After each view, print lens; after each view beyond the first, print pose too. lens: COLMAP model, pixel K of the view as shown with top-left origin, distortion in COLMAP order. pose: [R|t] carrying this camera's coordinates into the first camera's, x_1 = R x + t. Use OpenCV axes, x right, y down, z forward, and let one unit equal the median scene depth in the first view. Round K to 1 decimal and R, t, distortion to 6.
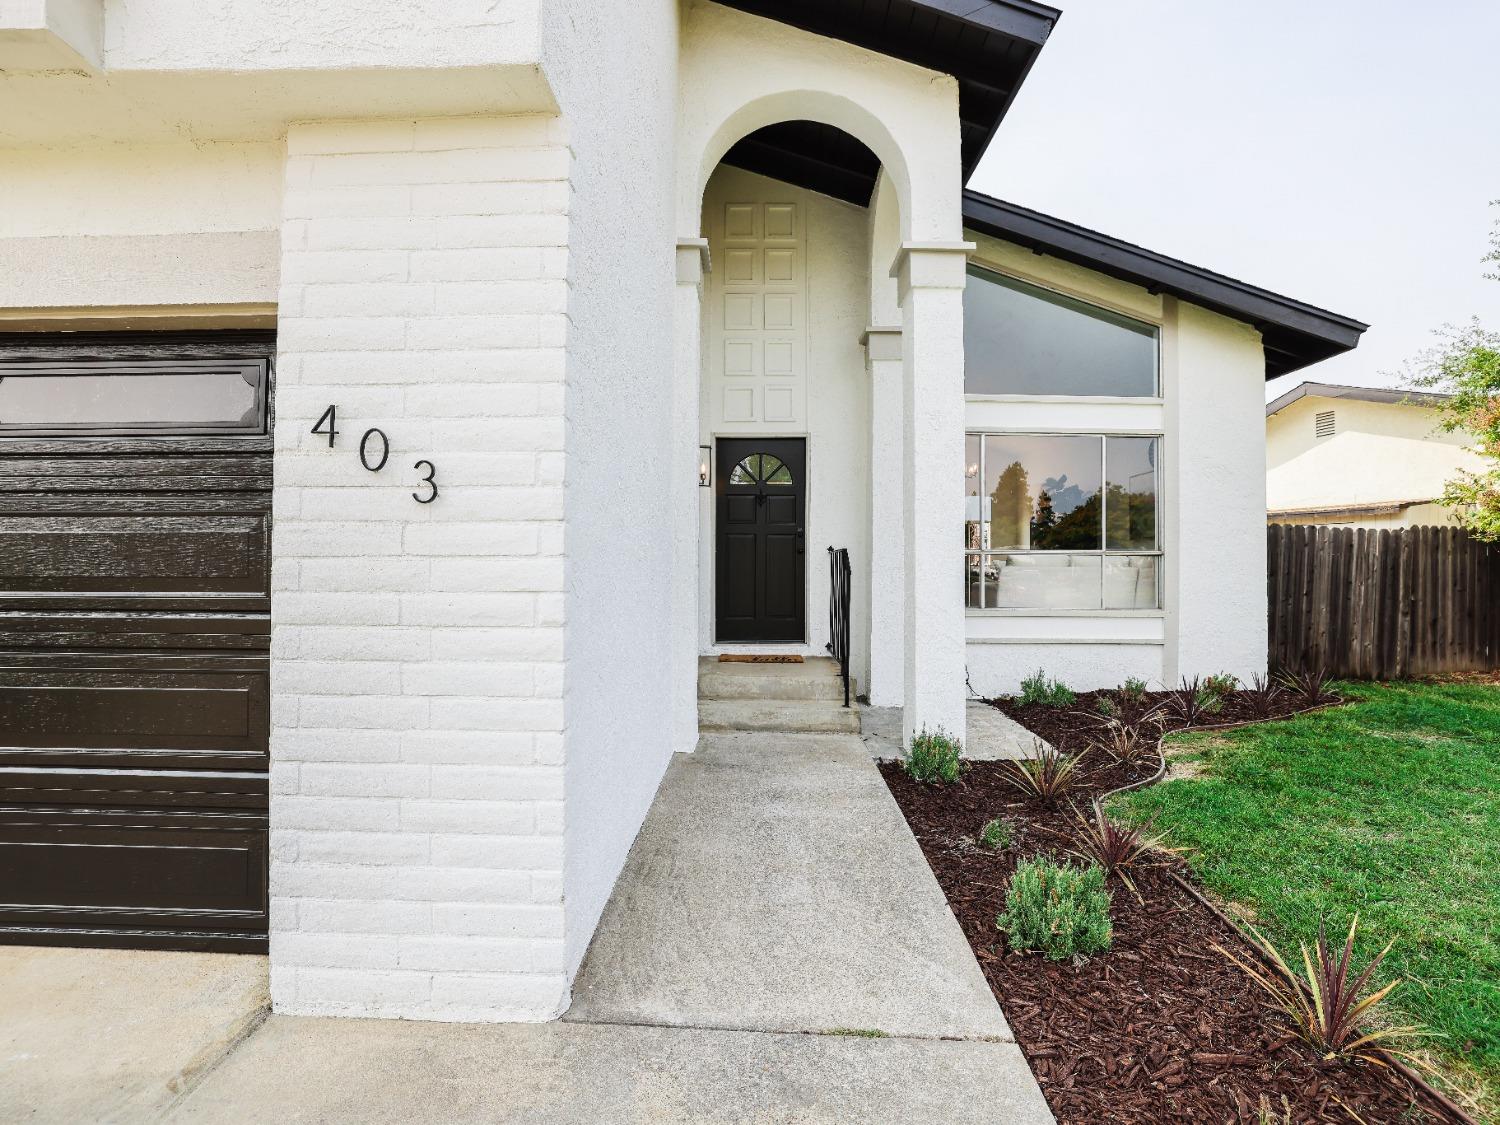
lens RADIAL K [[710.9, 0, 743.7], [0, 710.9, 557.8], [0, 0, 1]] dist [-0.050565, 0.015573]
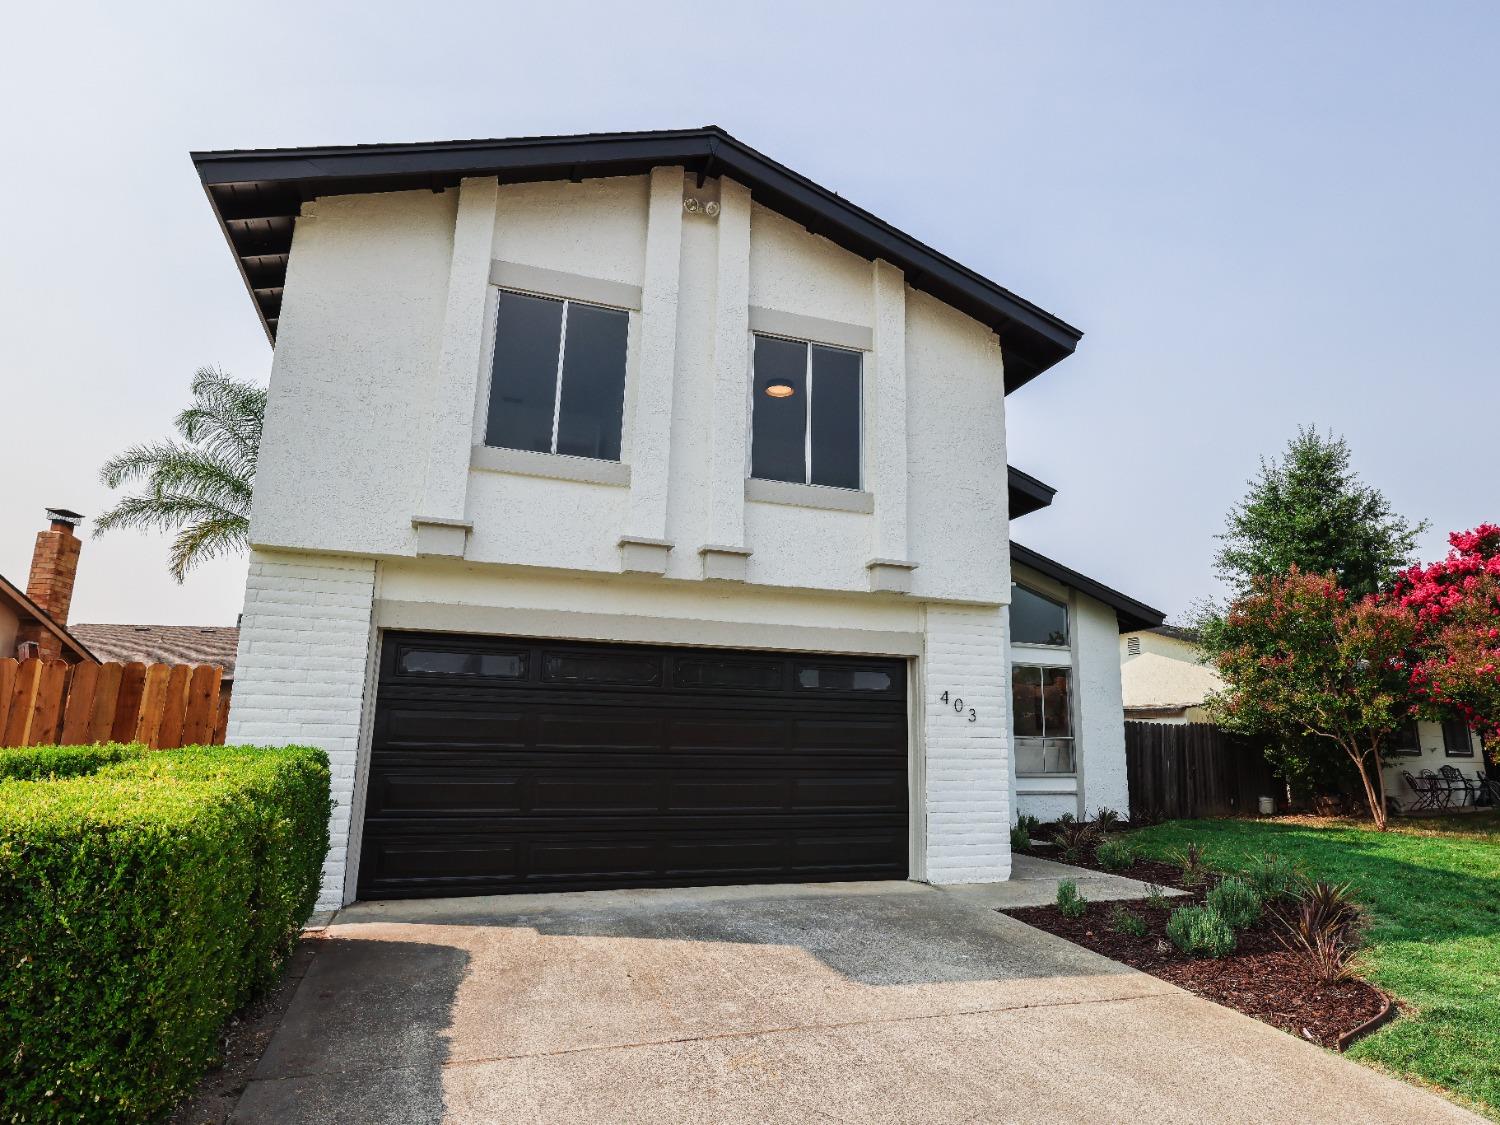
lens RADIAL K [[858.4, 0, 837.6], [0, 858.4, 564.6], [0, 0, 1]] dist [-0.017386, 0.000031]
pose [[0.923087, 0.084797, 0.375128, -0.742889], [-0.007421, 0.979136, -0.203070, 0.007247], [-0.384521, 0.184667, 0.904457, -0.732906]]
